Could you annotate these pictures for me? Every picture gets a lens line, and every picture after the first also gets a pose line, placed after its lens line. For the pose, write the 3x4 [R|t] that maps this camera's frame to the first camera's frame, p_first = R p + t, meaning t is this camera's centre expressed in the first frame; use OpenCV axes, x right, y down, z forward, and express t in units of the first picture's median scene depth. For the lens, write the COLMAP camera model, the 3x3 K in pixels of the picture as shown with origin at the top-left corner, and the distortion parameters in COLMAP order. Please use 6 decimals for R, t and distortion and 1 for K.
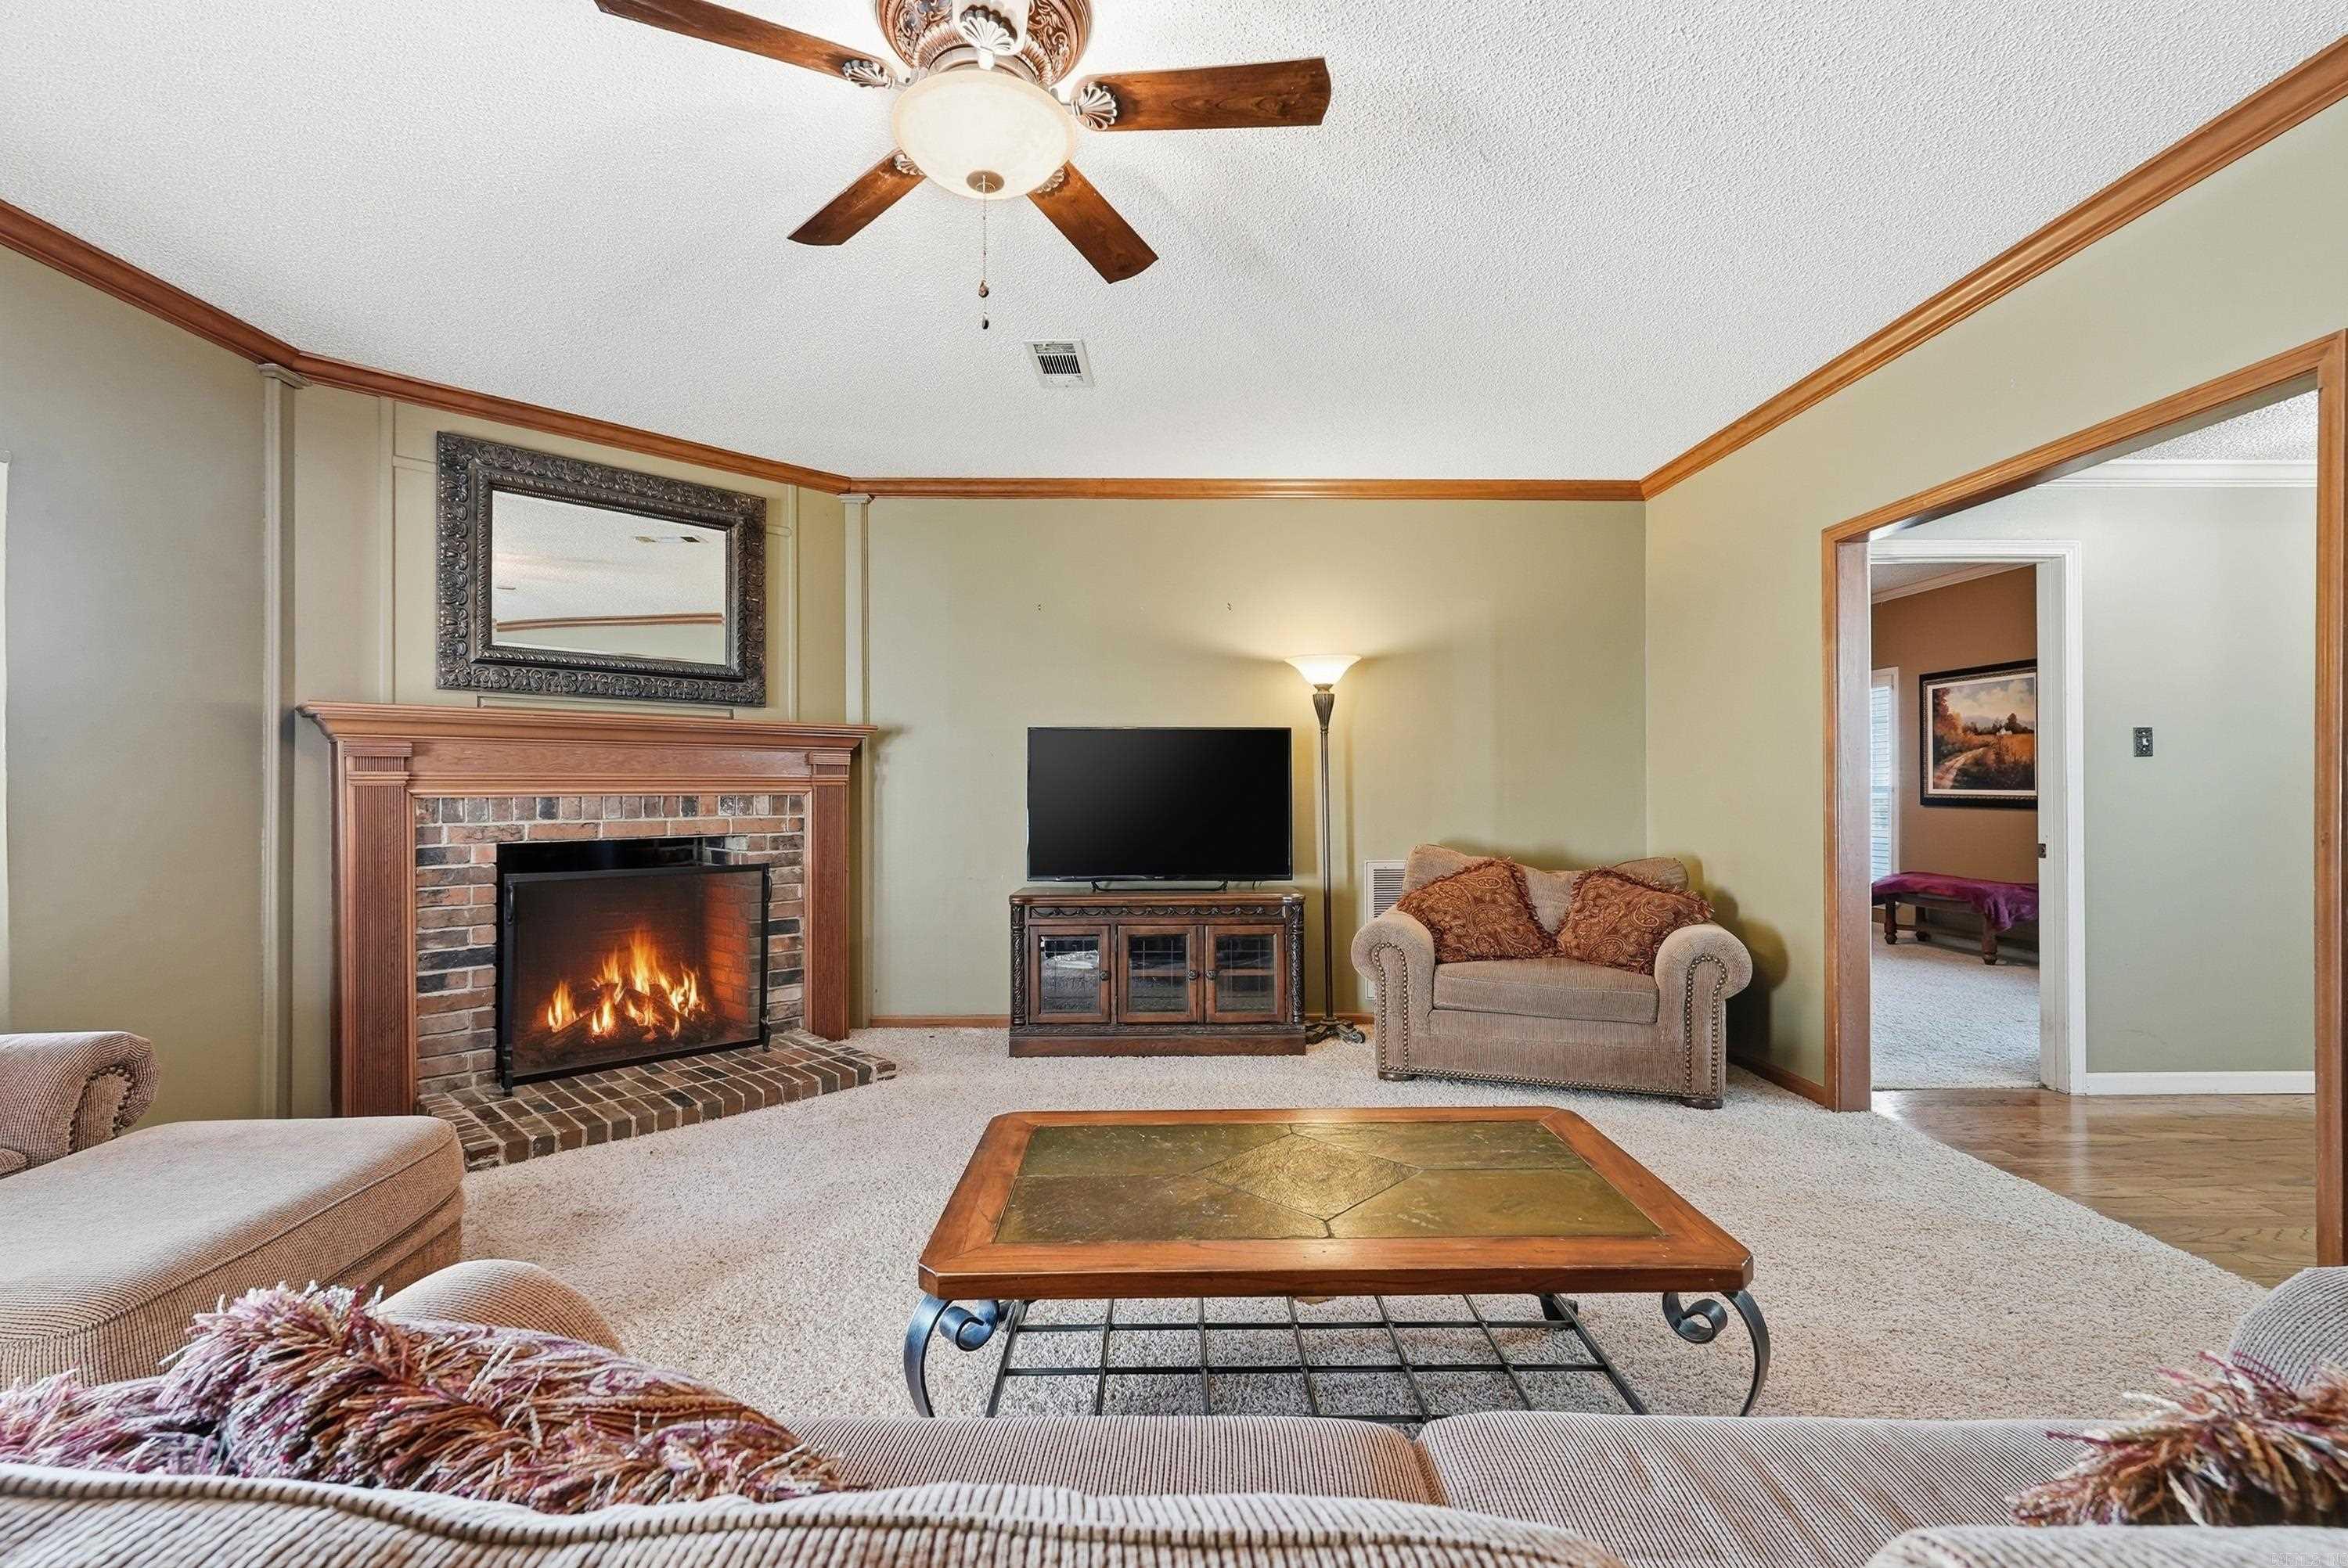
lens RADIAL K [[1043.1, 0, 1179.9], [0, 1043.1, 789.2], [0, 0, 1]] dist [-0.019565, 0.007446]
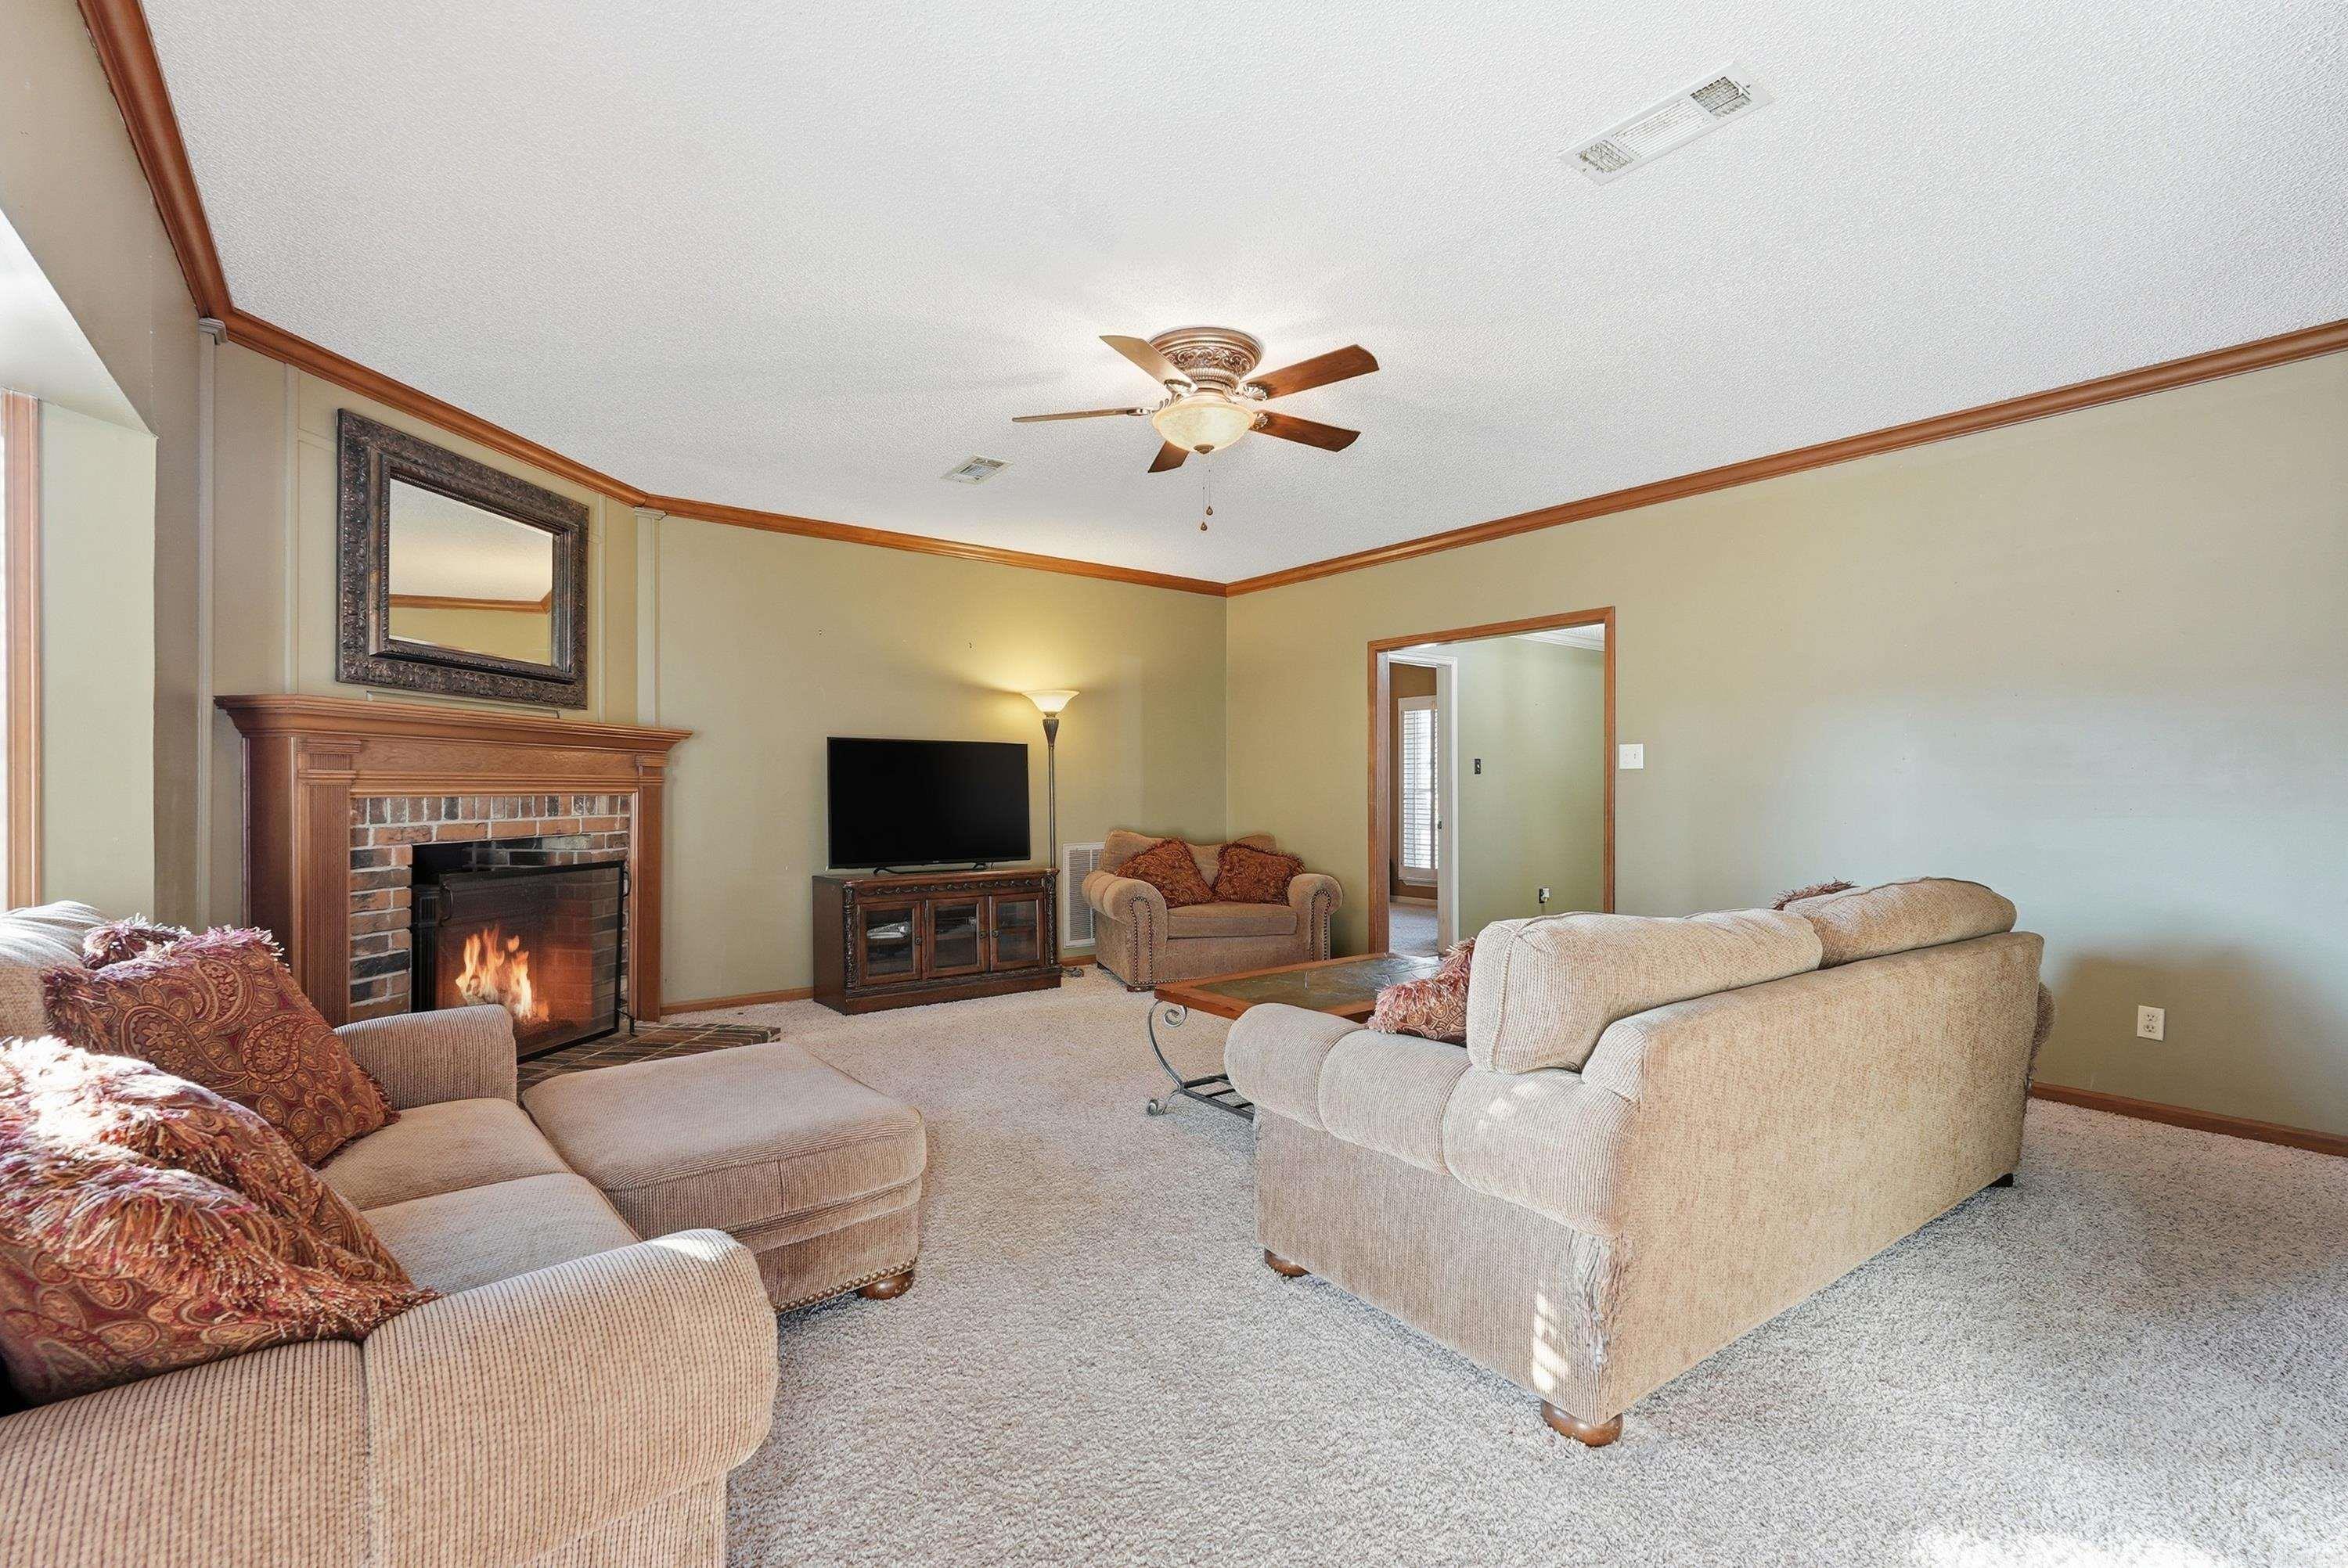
lens RADIAL K [[1043.1, 0, 1195.8], [0, 1043.1, 789.1], [0, 0, 1]] dist [-0.019565, 0.007446]
pose [[0.798694, 0.002848, 0.601731, -0.555501], [-0.001661, 0.999995, -0.002529, 0.001194], [-0.601735, 0.001020, 0.798695, -0.186459]]
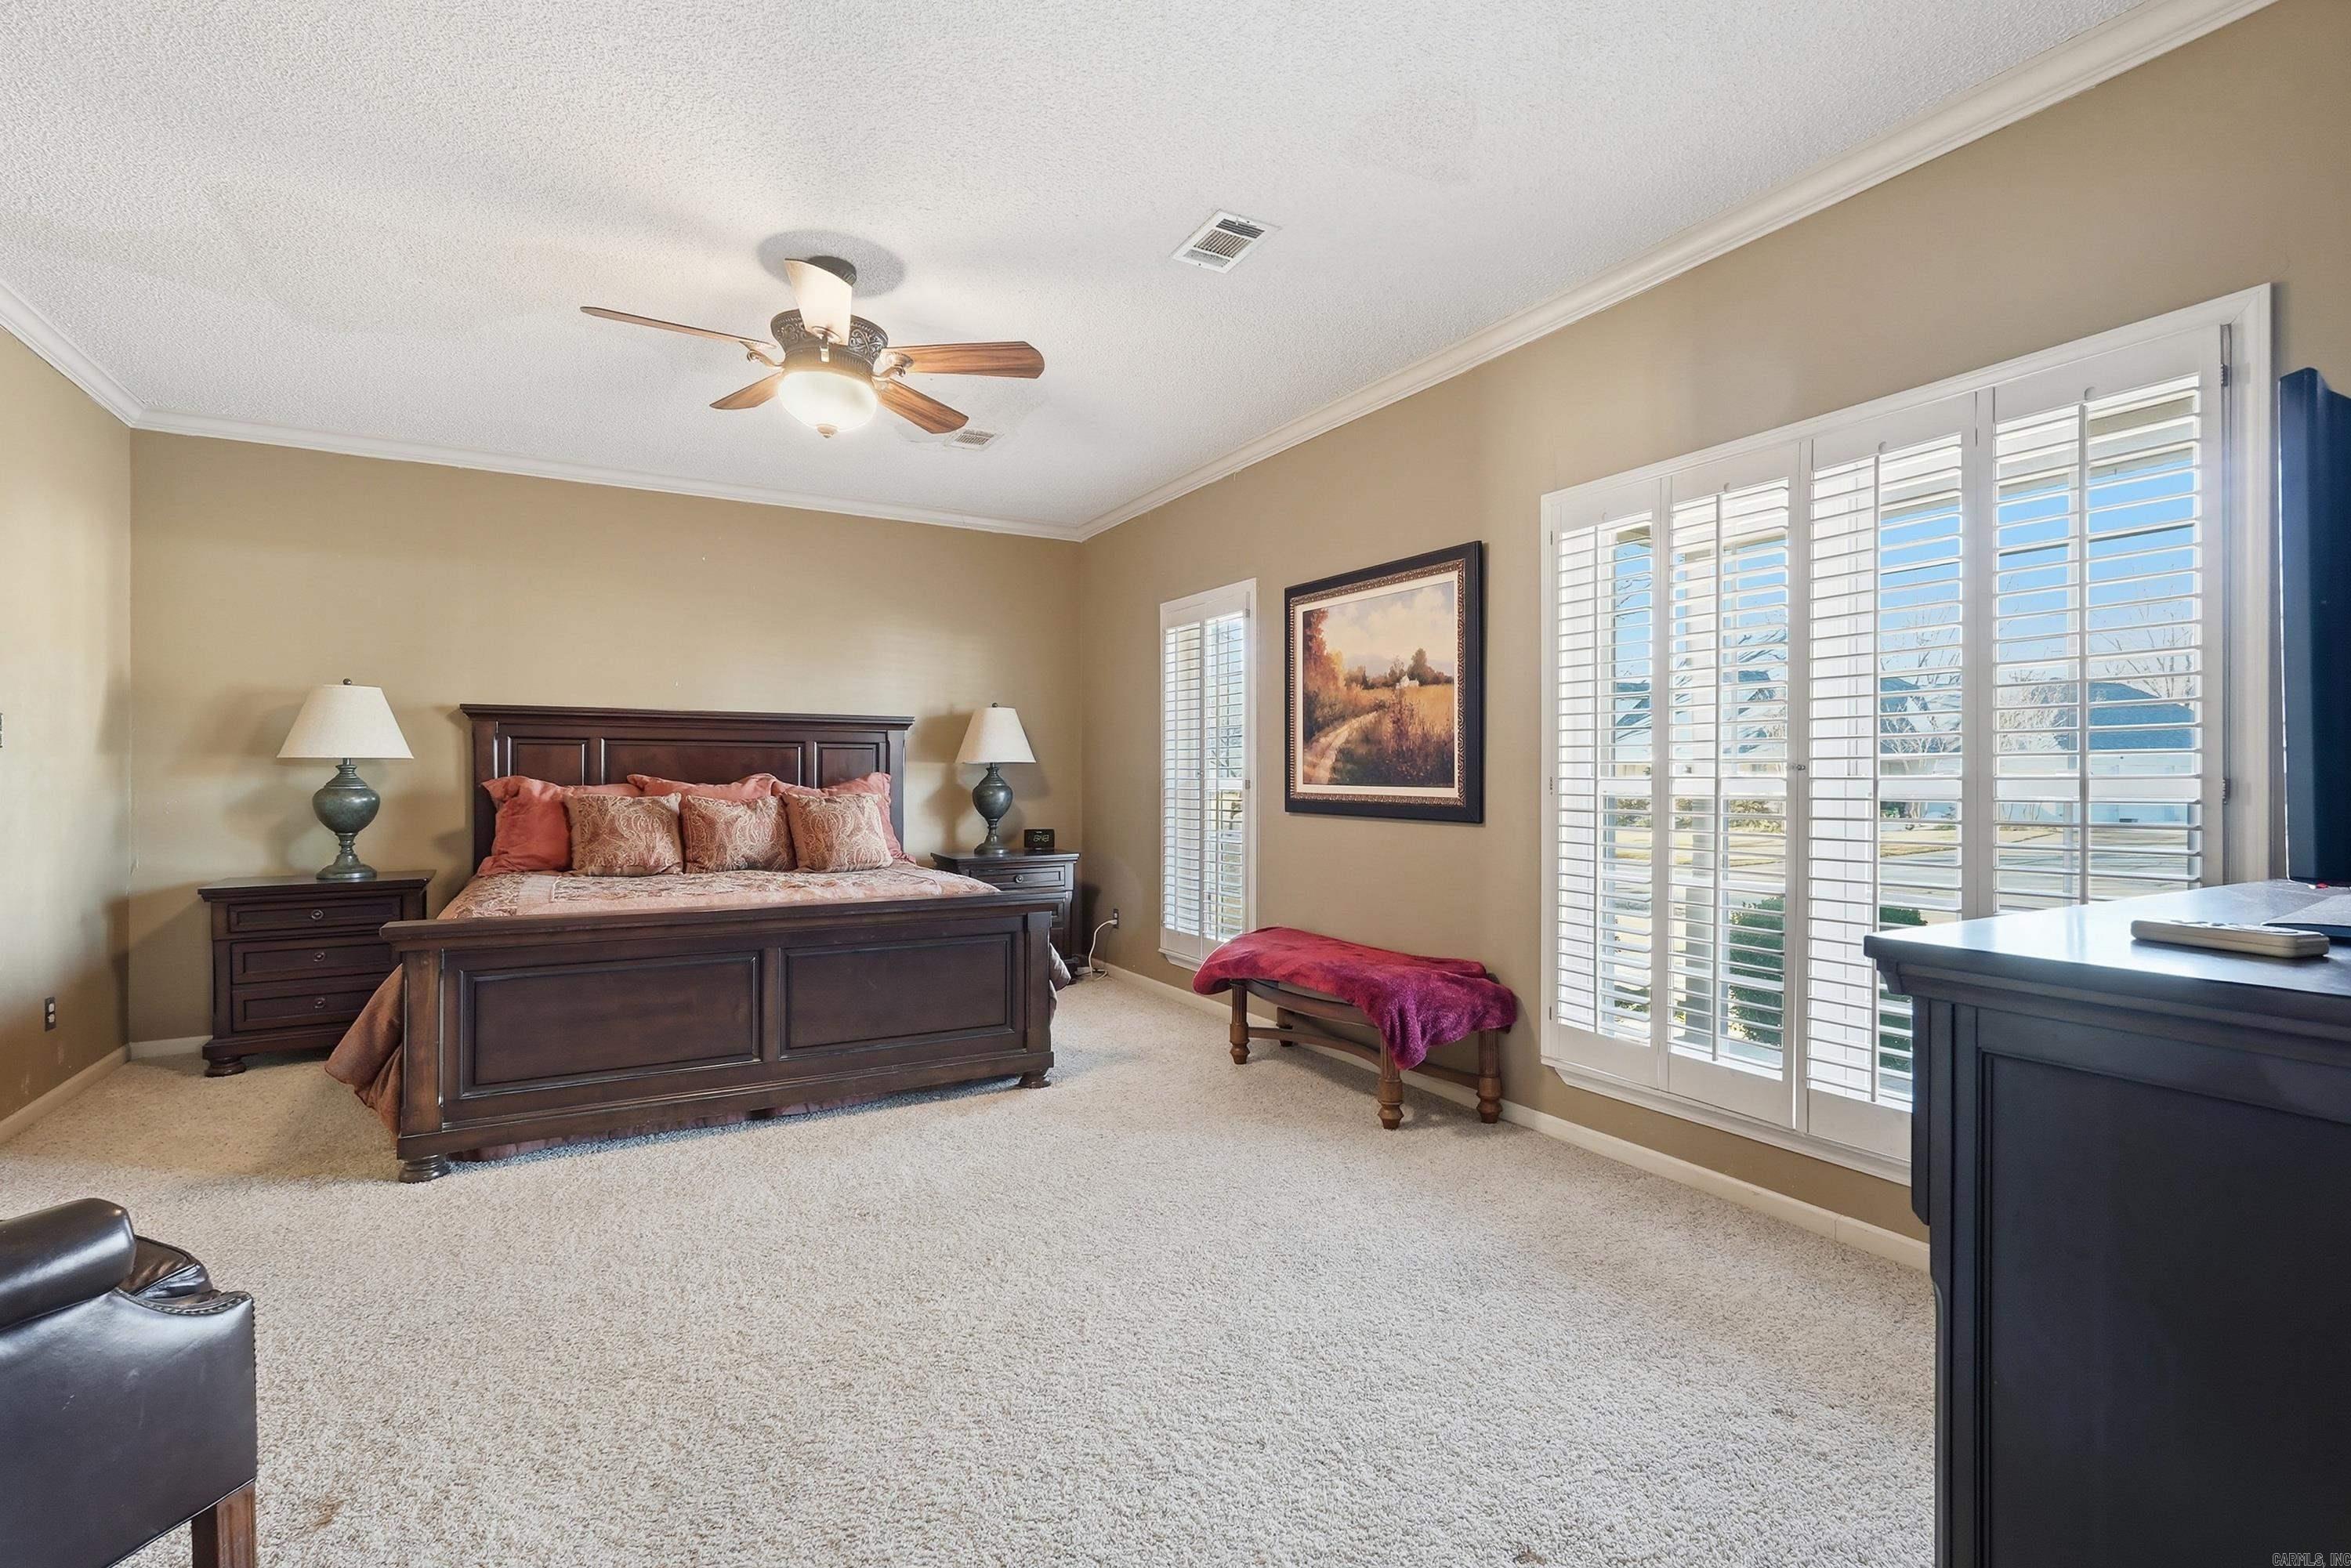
lens RADIAL K [[1044.6, 0, 1185.6], [0, 1044.6, 776.4], [0, 0, 1]] dist [-0.019565, 0.007446]
pose [[0.873060, 0.001182, 0.487612, 0.681667], [-0.000314, 0.999998, -0.001860, -0.006202], [-0.487613, 0.001471, 0.873058, 0.922653]]
